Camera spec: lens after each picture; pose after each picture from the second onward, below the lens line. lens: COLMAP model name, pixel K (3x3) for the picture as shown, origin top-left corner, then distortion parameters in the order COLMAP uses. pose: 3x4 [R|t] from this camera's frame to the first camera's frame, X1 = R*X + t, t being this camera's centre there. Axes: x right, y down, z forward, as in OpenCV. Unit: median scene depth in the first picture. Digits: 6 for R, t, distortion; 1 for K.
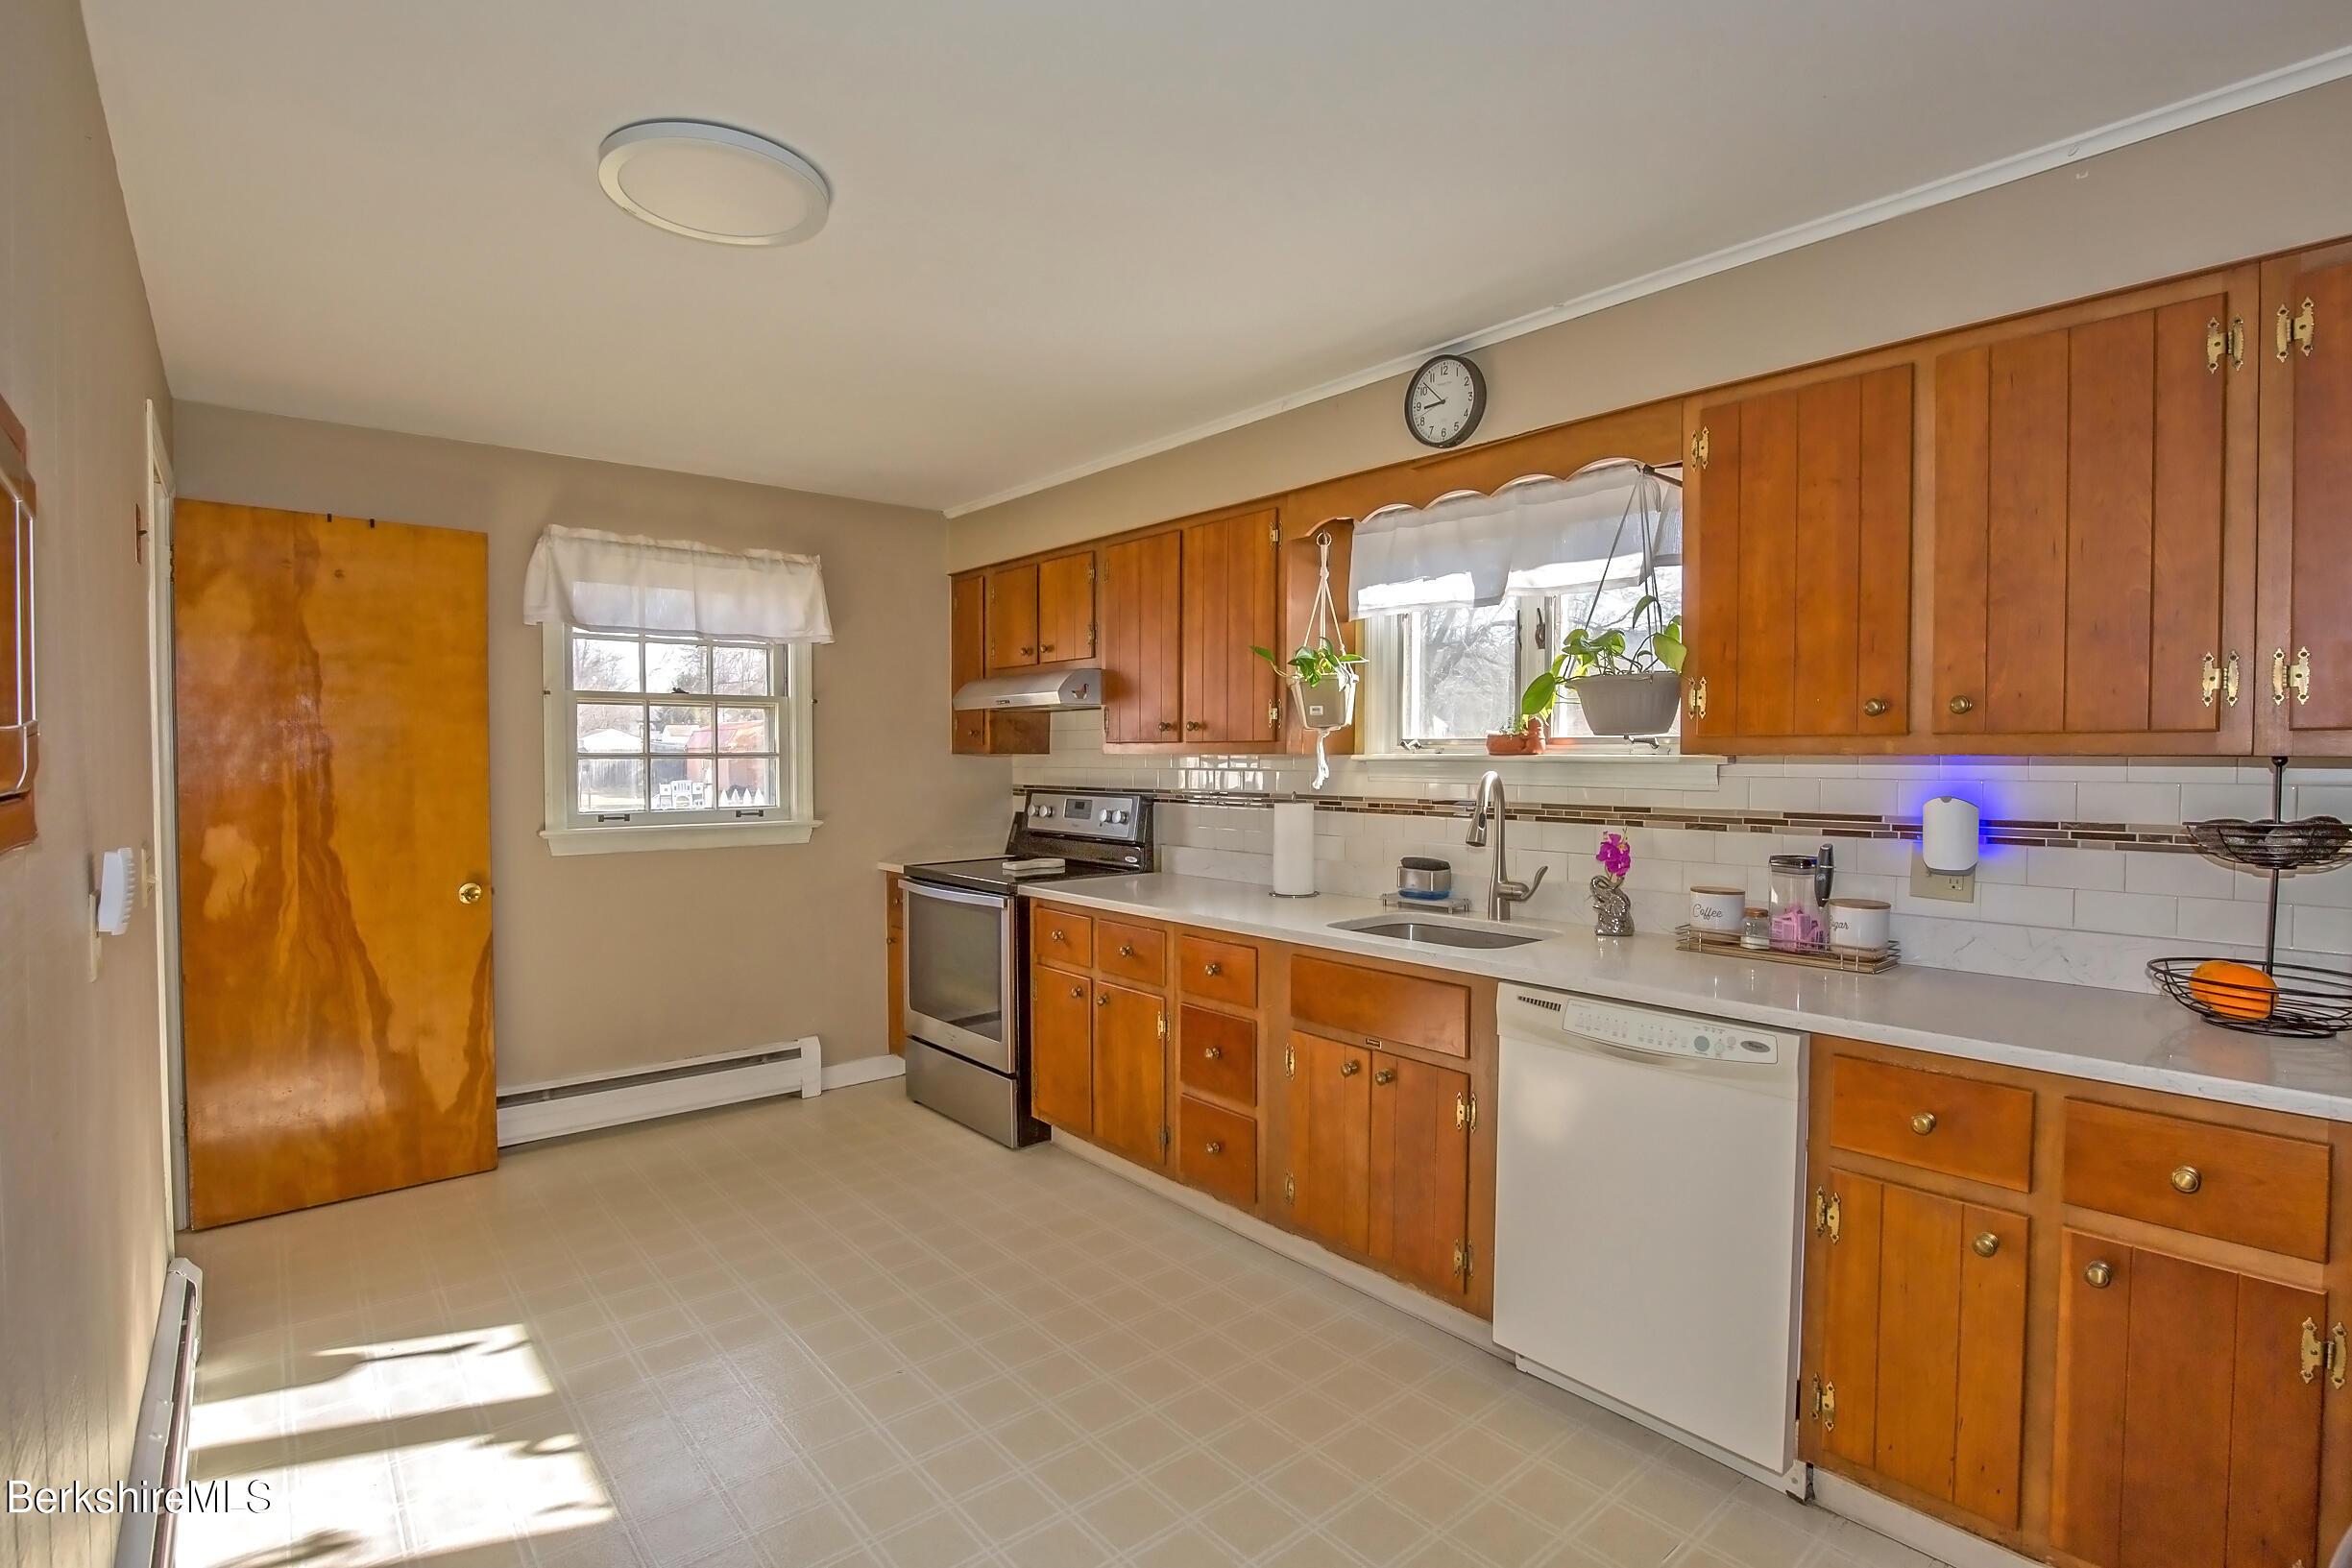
lens RADIAL K [[1130.8, 0, 1186.5], [0, 1130.8, 786.0], [0, 0, 1]] dist [-0.039792, 0.008955]
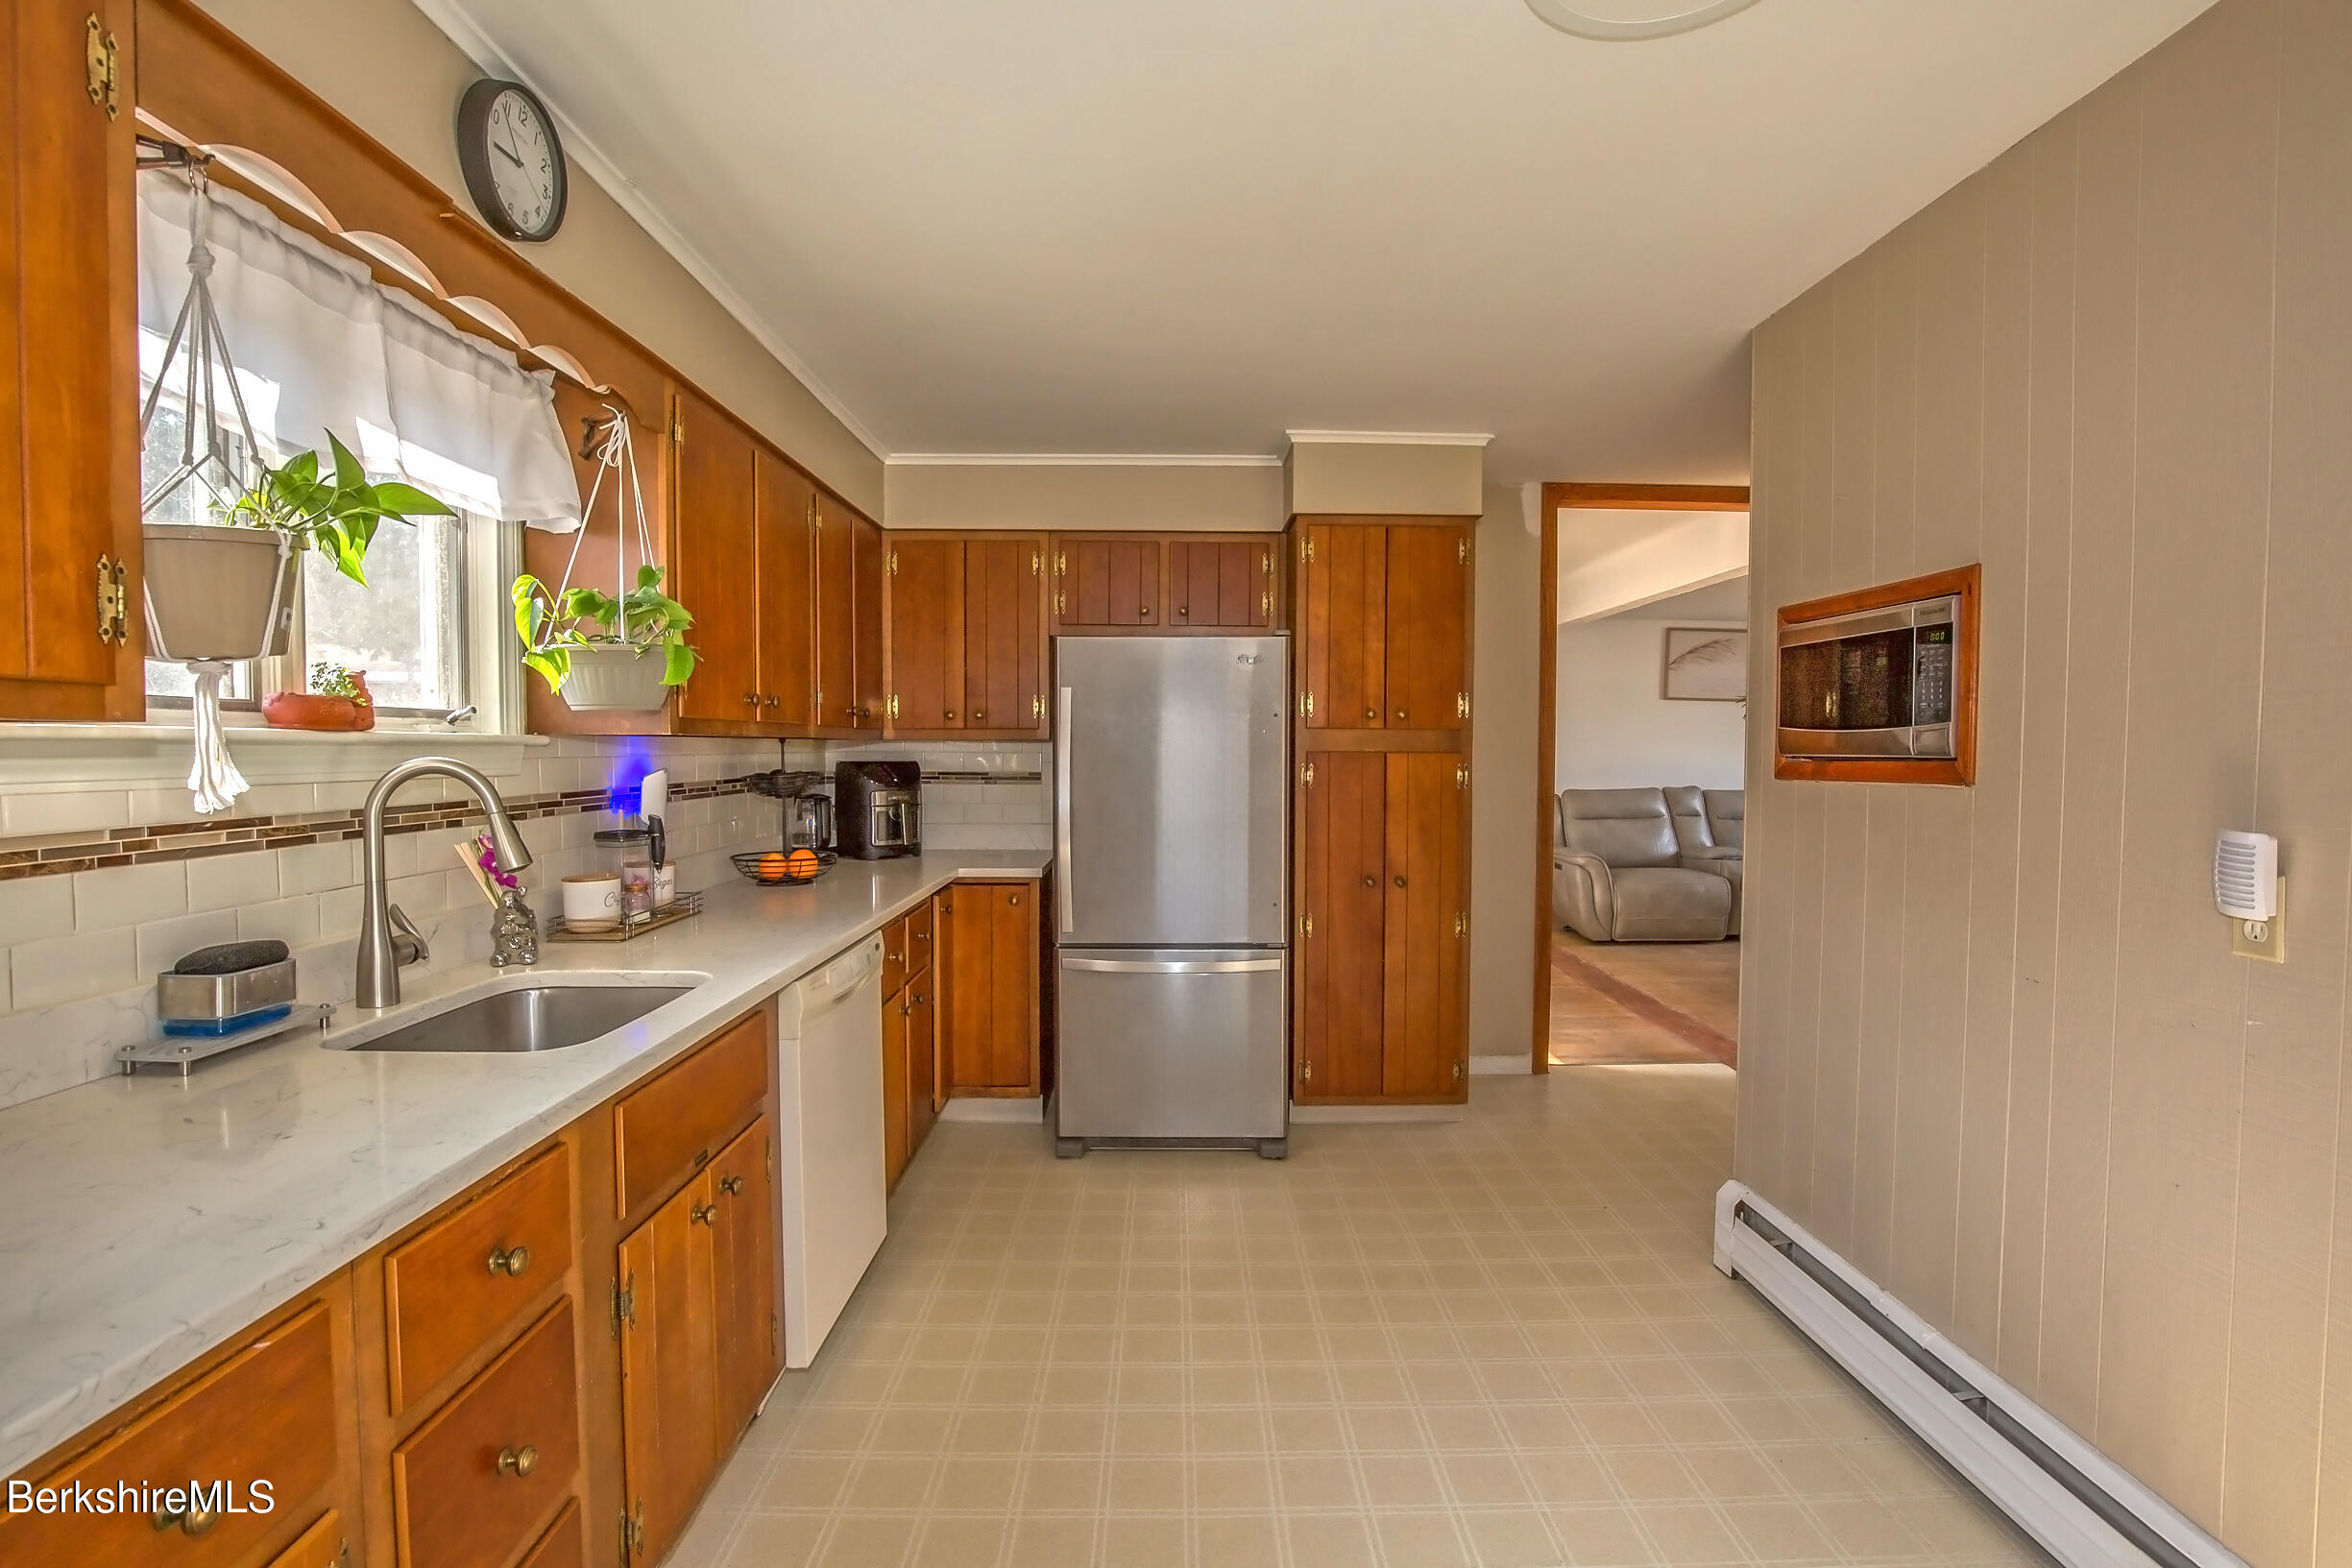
lens RADIAL K [[1068.0, 0, 1187.0], [0, 1068.0, 784.4], [0, 0, 1]] dist [-0.039110, 0.008401]
pose [[-0.773320, -0.026822, 0.633449, -0.344887], [0.012885, 0.998233, 0.057999, -0.022089], [-0.633886, 0.053014, -0.771608, 0.980563]]
